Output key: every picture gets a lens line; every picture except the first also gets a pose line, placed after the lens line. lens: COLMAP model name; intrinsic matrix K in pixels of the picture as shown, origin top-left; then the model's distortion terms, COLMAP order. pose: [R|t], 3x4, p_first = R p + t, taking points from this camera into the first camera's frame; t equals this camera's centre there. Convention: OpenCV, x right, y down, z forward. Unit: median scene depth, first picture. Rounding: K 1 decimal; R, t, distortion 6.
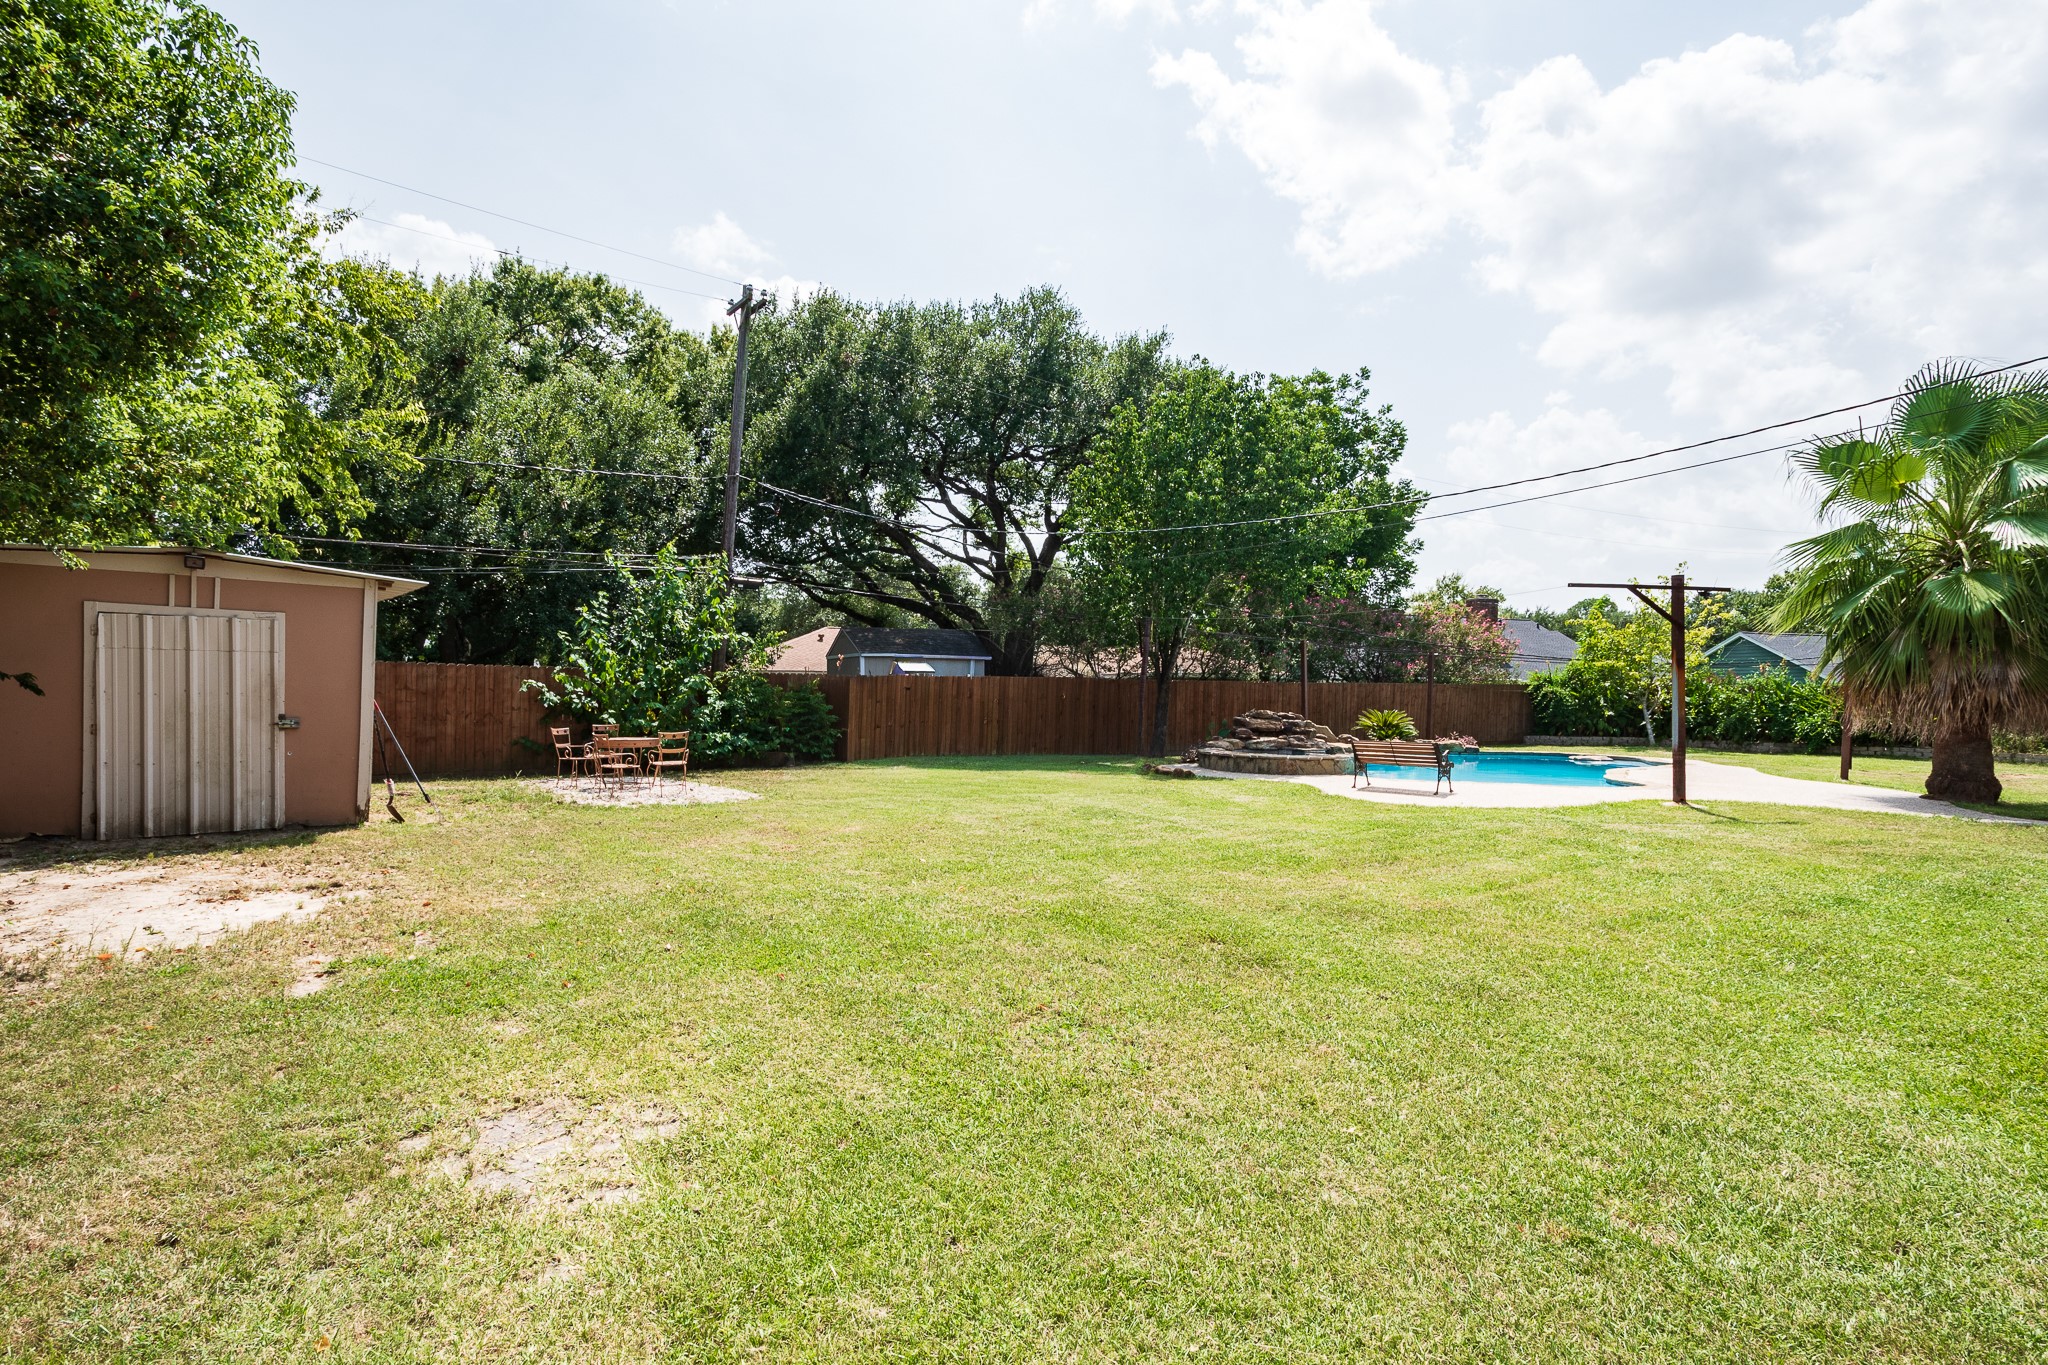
lens RADIAL K [[938.0, 0, 1024.0], [0, 938.0, 682.5], [0, 0, 1]] dist [0.002786, 0.000310]
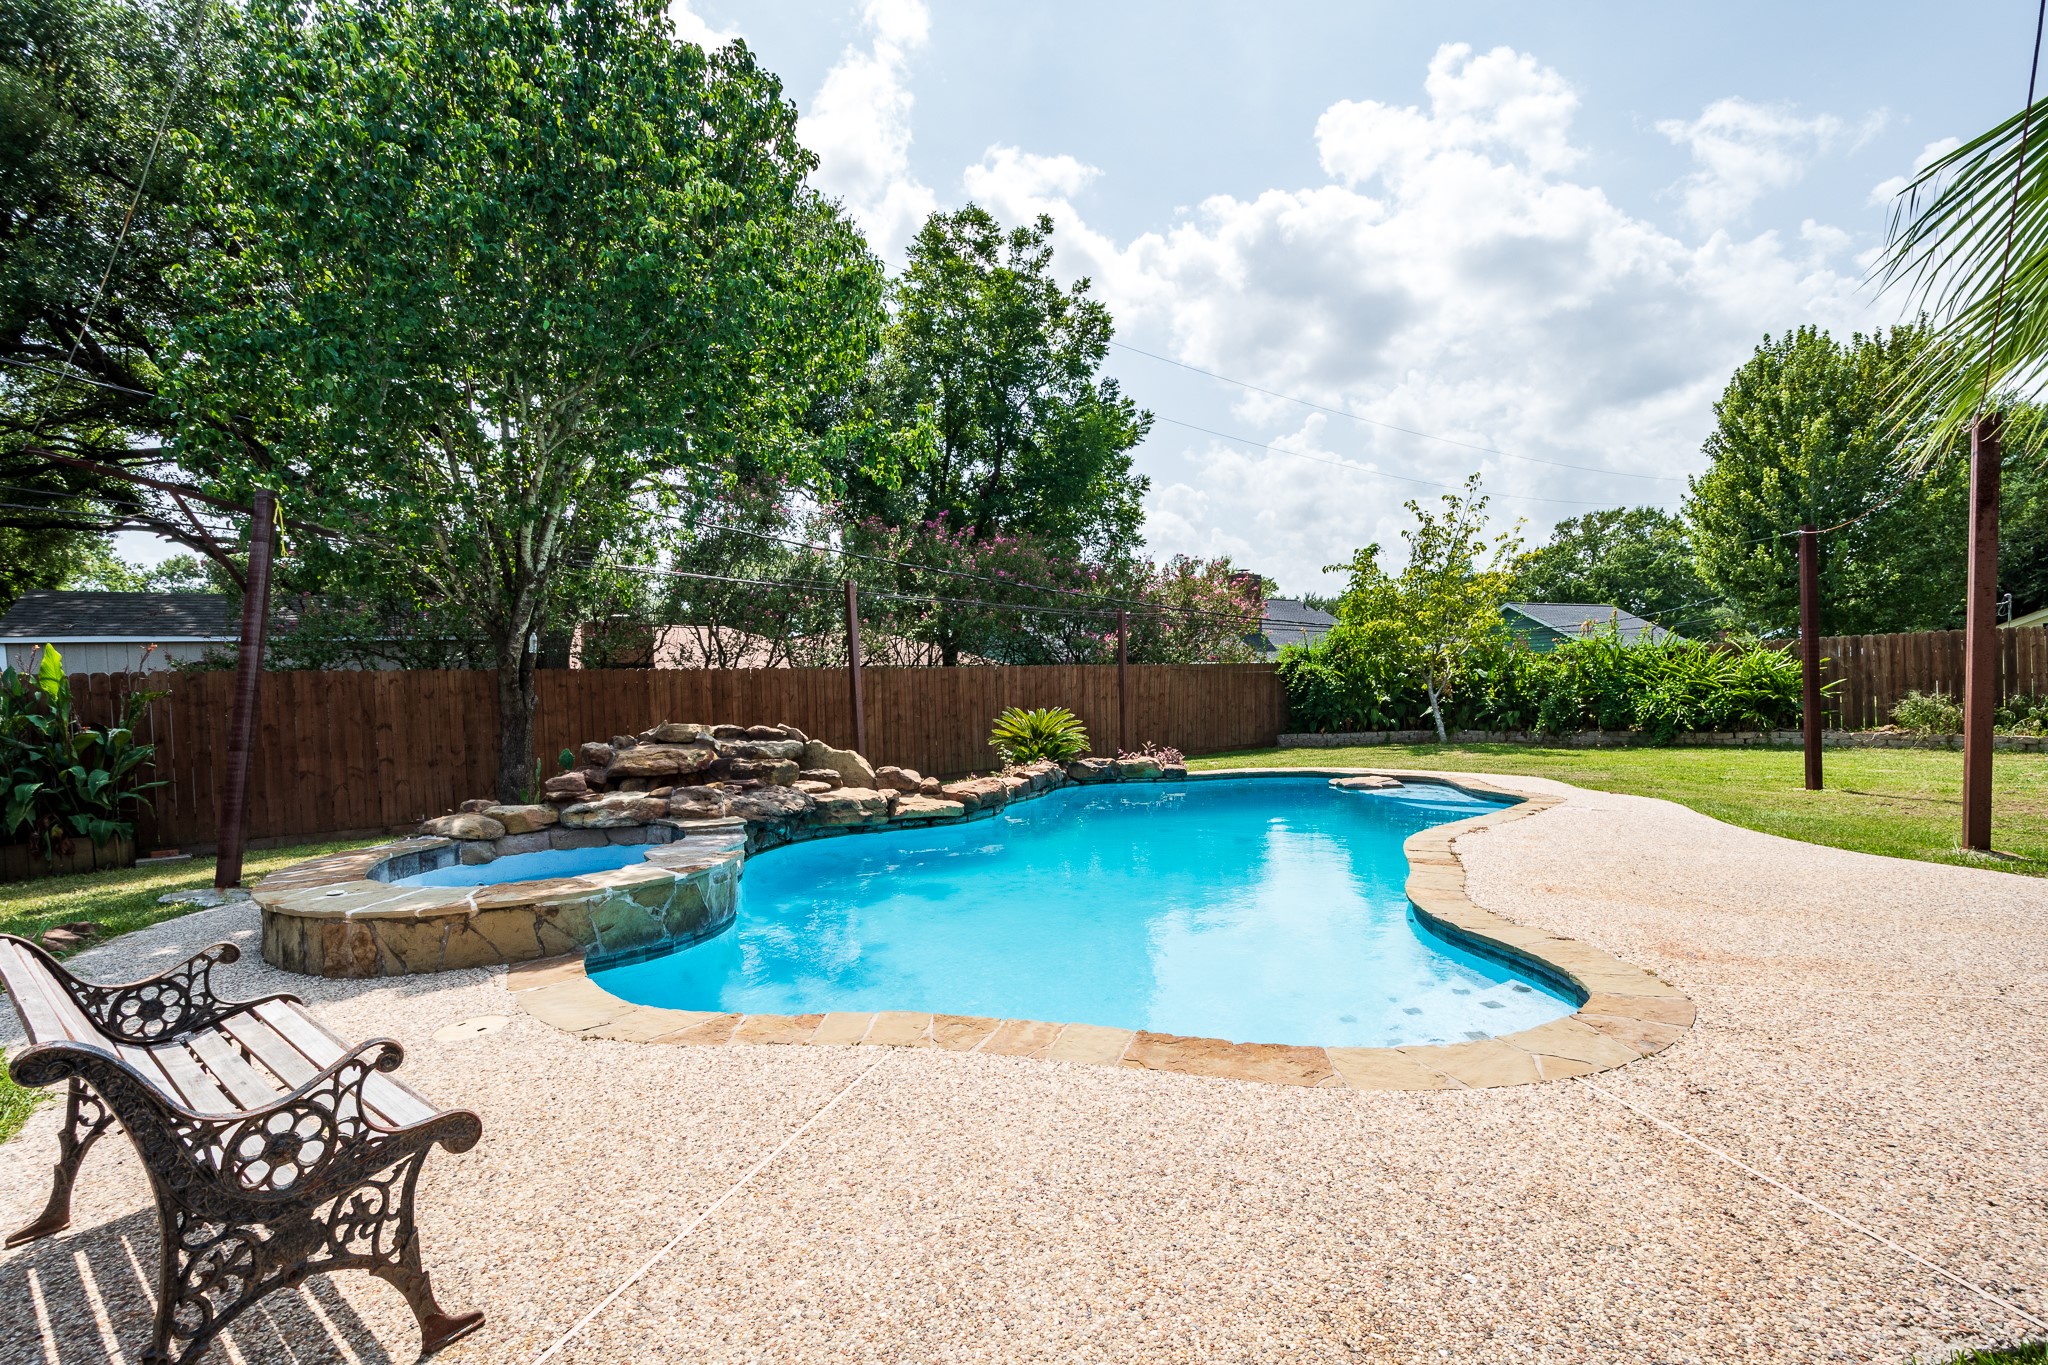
lens RADIAL K [[902.4, 0, 1024.0], [0, 902.4, 682.5], [0, 0, 1]] dist [0.002103, 0.000274]
pose [[0.981792, -0.037216, 0.186277, 0.219726], [0.038148, 0.999271, -0.001420, 0.010847], [-0.186089, 0.008500, 0.982496, 0.364857]]
